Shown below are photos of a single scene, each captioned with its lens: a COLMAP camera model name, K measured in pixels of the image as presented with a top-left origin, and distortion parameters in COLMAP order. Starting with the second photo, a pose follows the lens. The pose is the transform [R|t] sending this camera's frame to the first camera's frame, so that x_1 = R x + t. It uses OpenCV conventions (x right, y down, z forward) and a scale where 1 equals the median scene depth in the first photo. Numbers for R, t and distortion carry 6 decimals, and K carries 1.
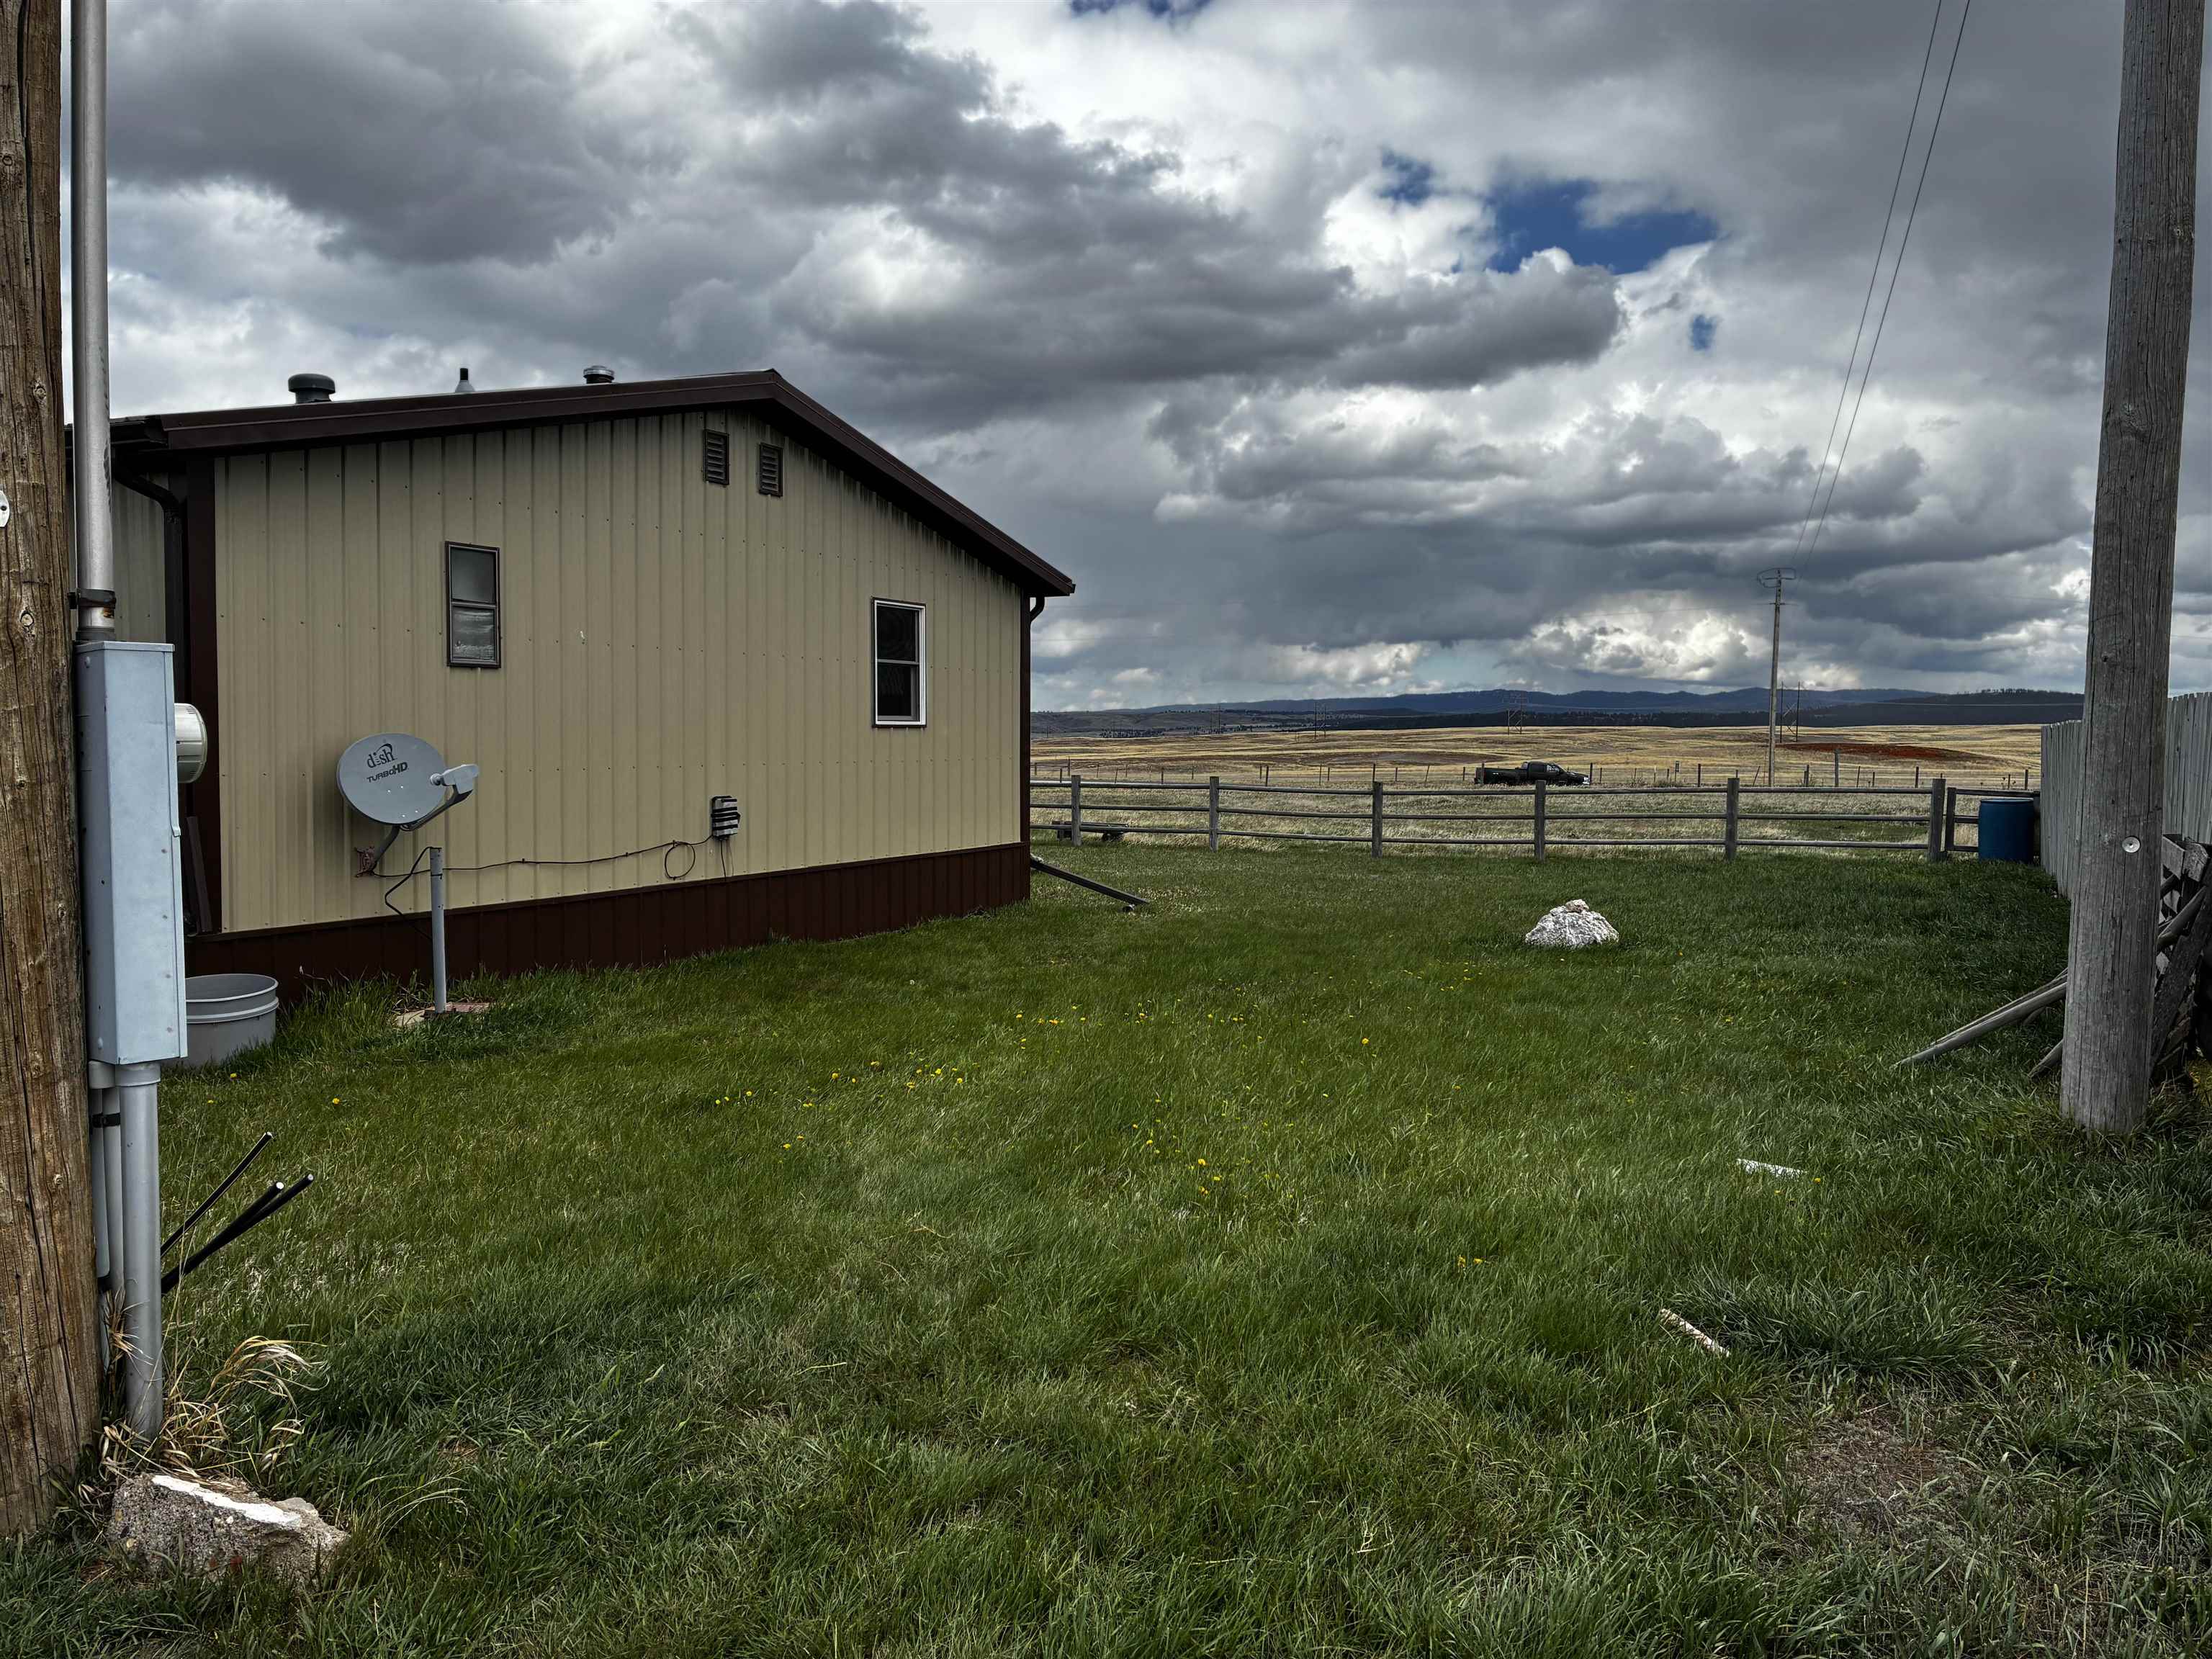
lens RADIAL K [[1673.3, 0, 1106.0], [0, 1673.3, 829.5], [0, 0, 1]] dist [-0.062965, 0.116684]
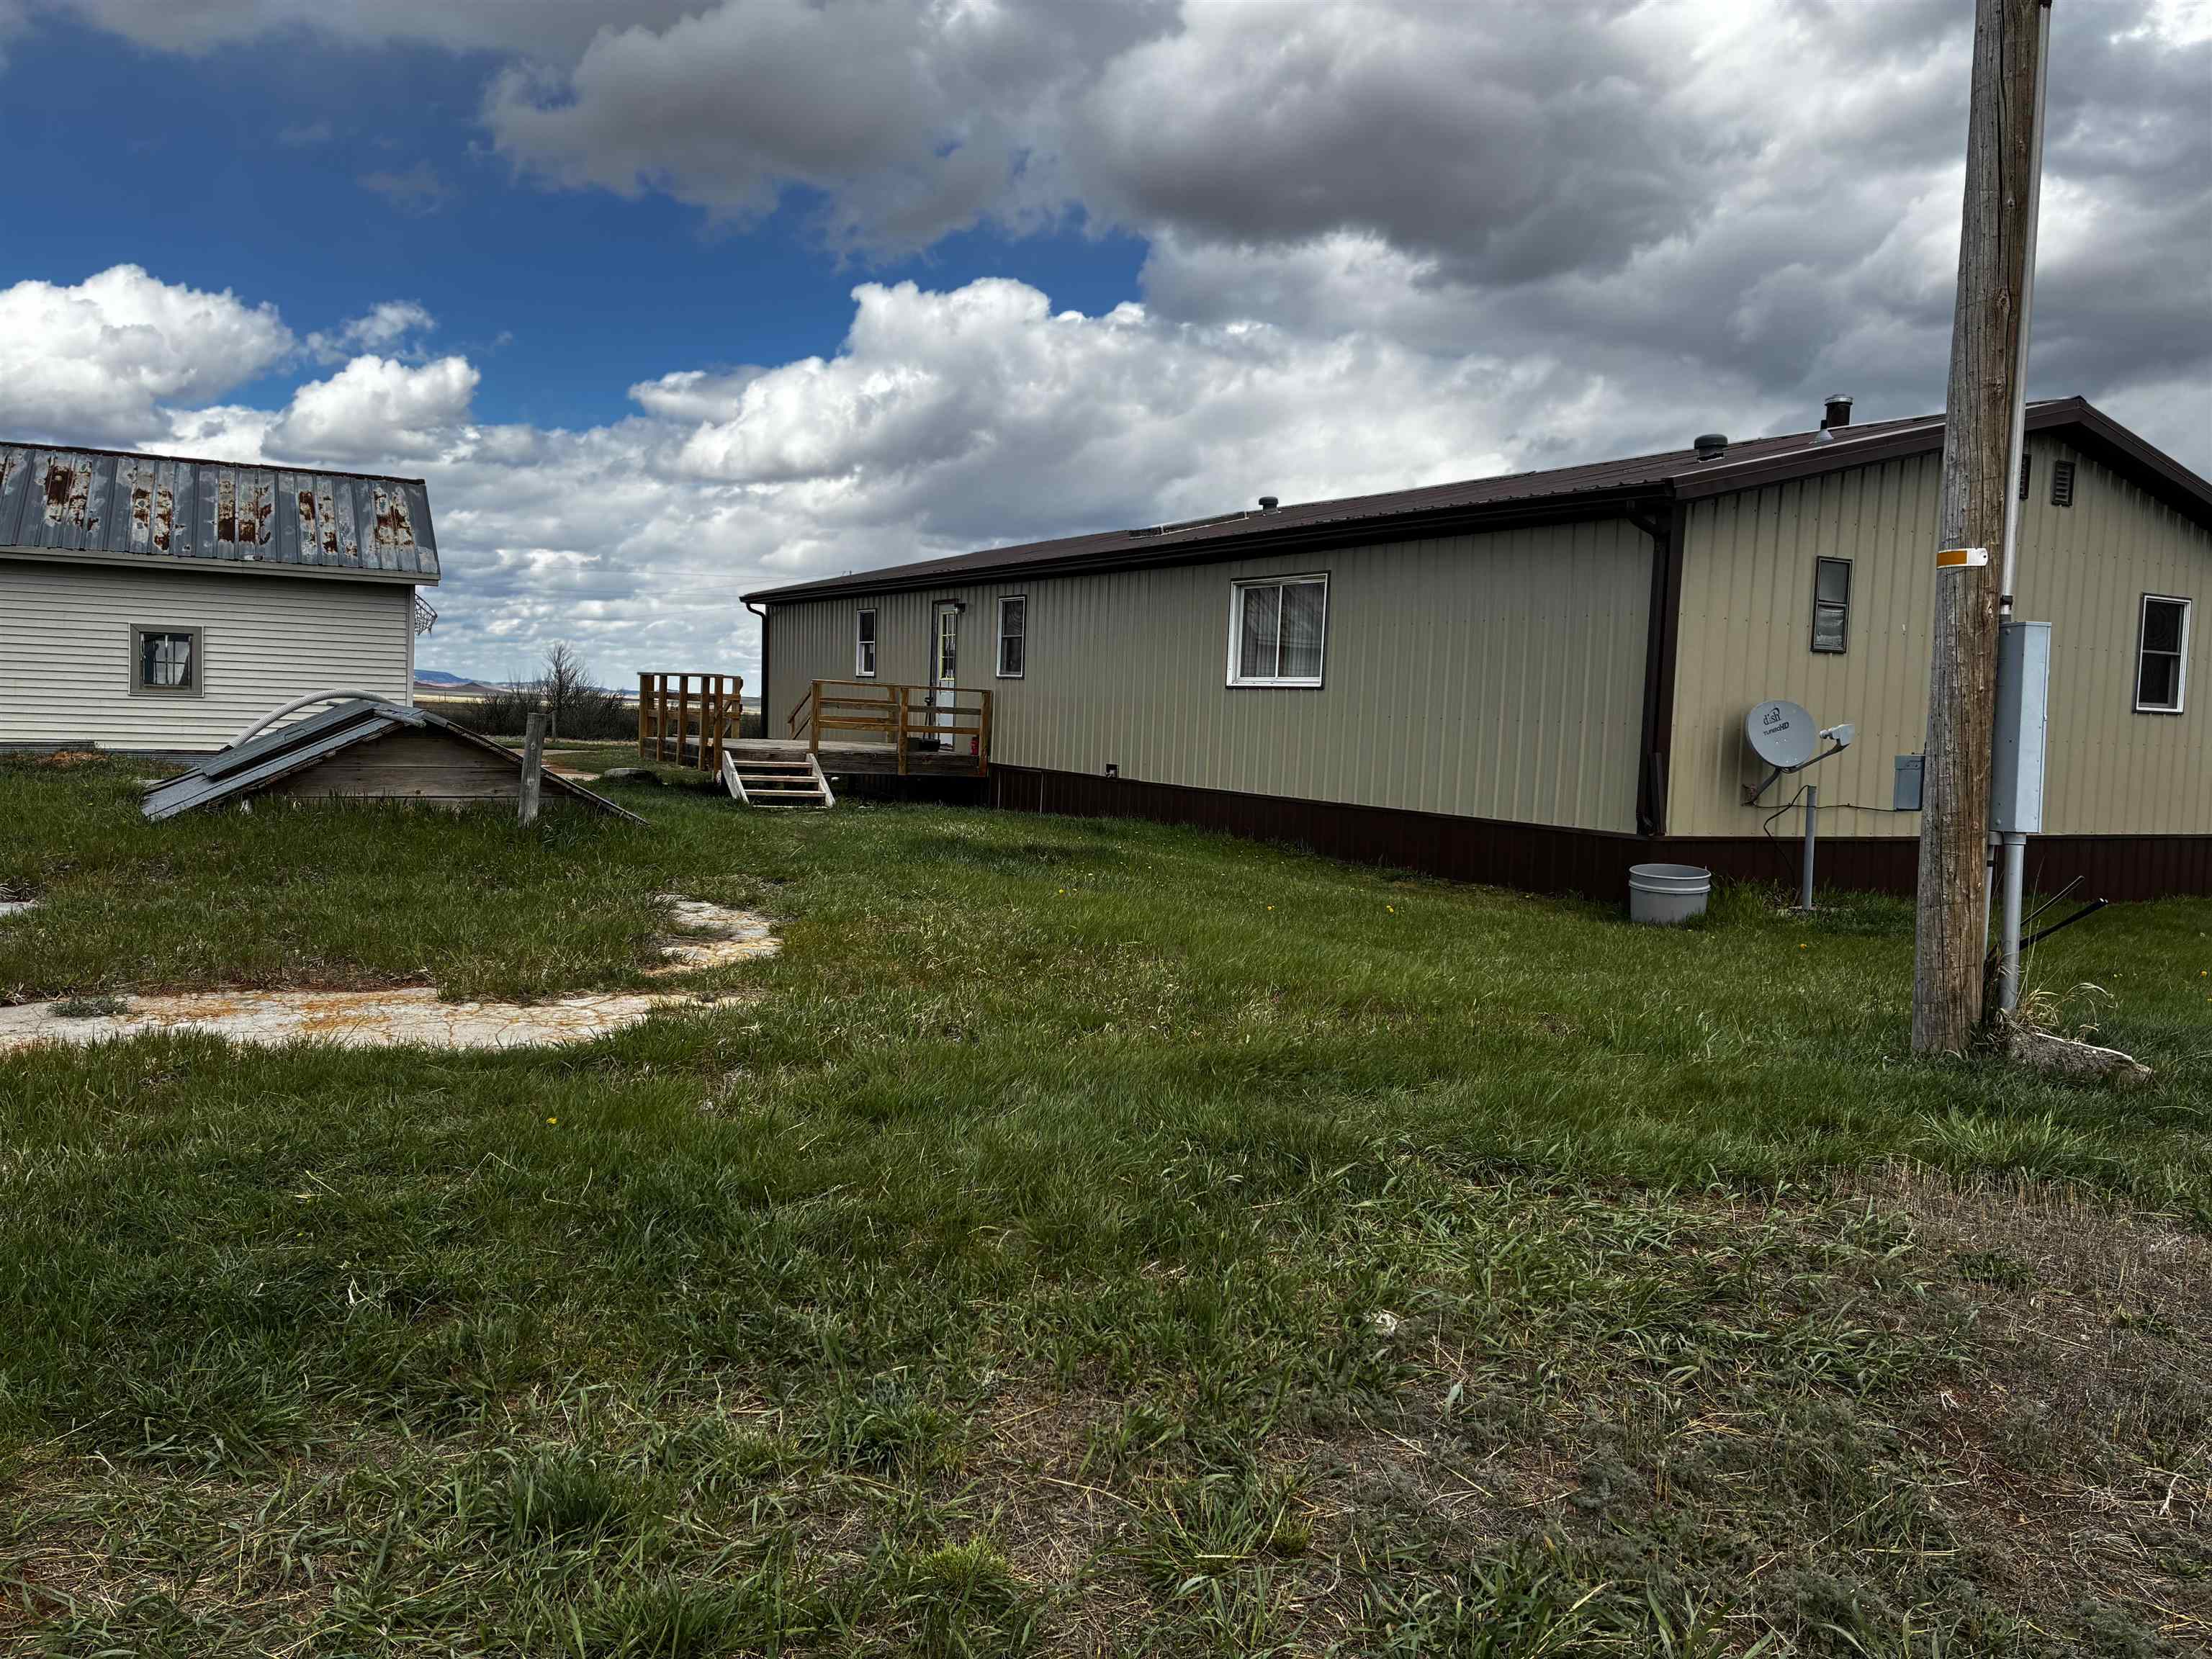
lens RADIAL K [[1722.4, 0, 1106.0], [0, 1722.4, 829.5], [0, 0, 1]] dist [0.048191, 0.002696]
pose [[0.847030, 0.058930, -0.528268, -0.094325], [-0.062099, 0.998001, 0.011759, 0.041978], [0.527905, 0.022845, 0.848996, -0.315837]]
